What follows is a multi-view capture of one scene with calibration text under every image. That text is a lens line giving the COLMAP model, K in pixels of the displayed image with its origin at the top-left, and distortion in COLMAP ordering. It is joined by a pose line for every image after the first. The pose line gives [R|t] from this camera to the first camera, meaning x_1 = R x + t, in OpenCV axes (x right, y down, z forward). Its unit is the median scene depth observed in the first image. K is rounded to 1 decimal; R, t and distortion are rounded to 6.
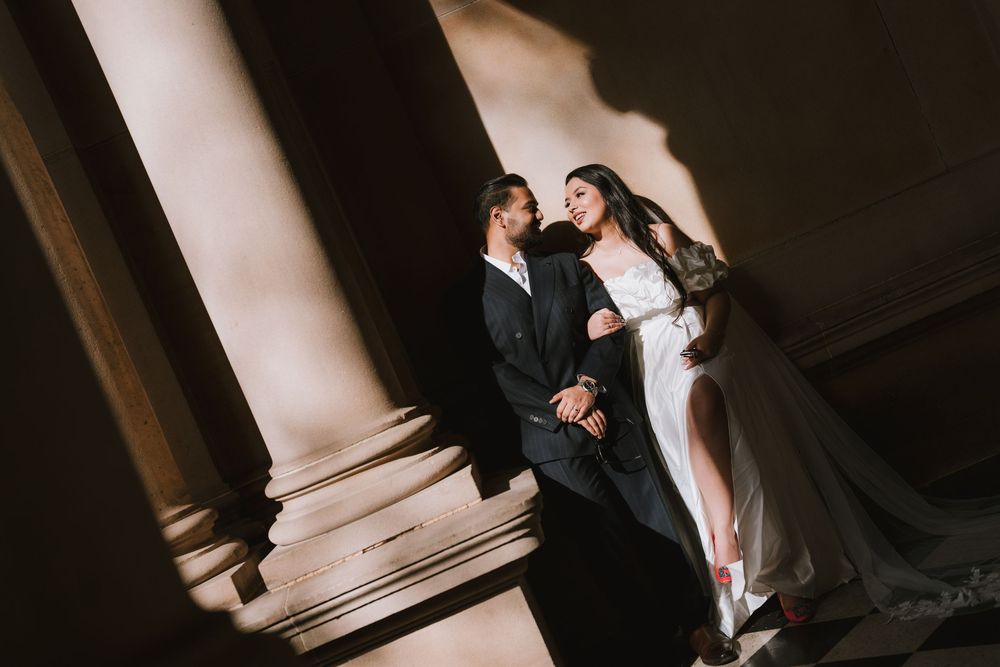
lens RADIAL K [[1333.8, 0, 500.0], [0, 1333.8, 333.5], [0, 0, 1]] dist [-0.078465, 0.784121]
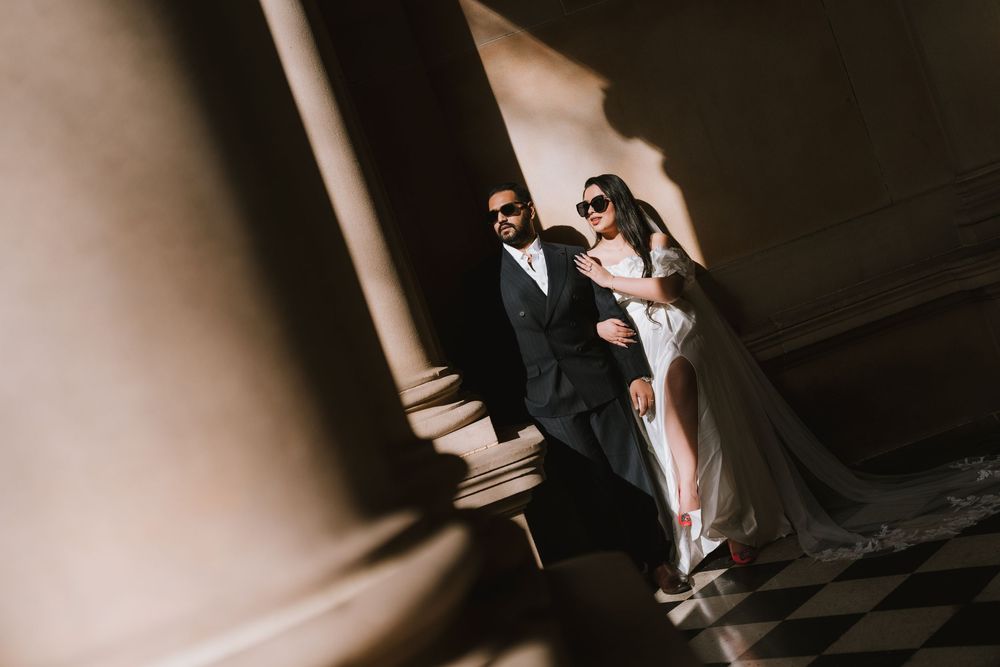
lens RADIAL K [[1333.8, 0, 500.0], [0, 1333.8, 333.5], [0, 0, 1]] dist [-0.078465, 0.784121]
pose [[0.997536, 0.067244, 0.020031, -0.040335], [-0.067402, 0.997699, 0.007349, 0.011240], [-0.019491, -0.008681, 0.999772, -0.233711]]
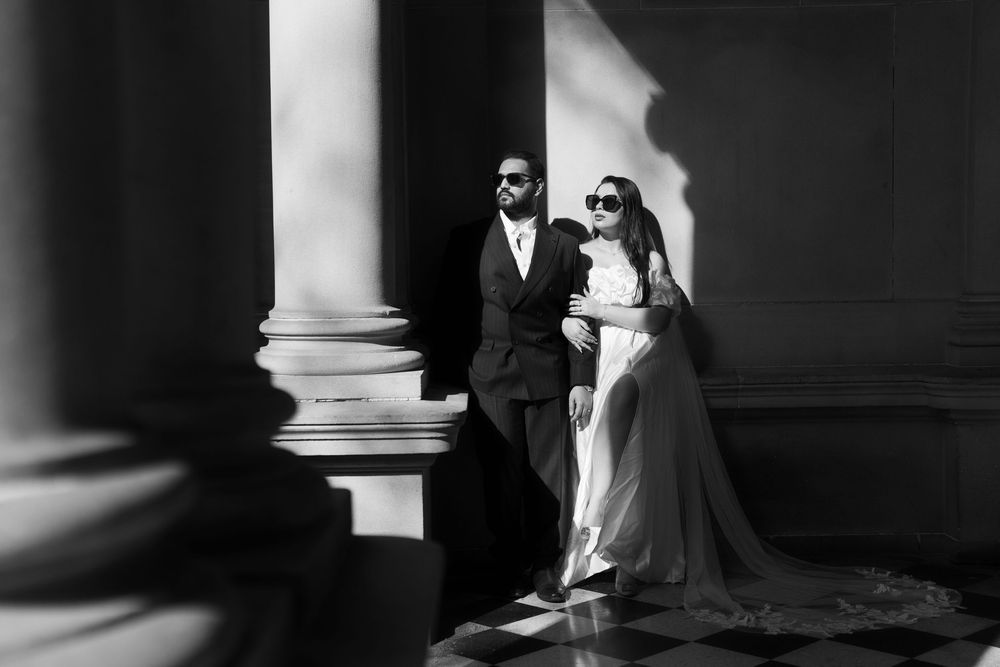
lens RADIAL K [[1333.8, 0, 500.0], [0, 1333.8, 333.5], [0, 0, 1]] dist [-0.078465, 0.784121]
pose [[0.921863, 0.387225, 0.014995, 0.010951], [-0.387513, 0.921043, 0.038902, -0.007529], [0.001252, -0.041673, 0.999131, -0.214672]]
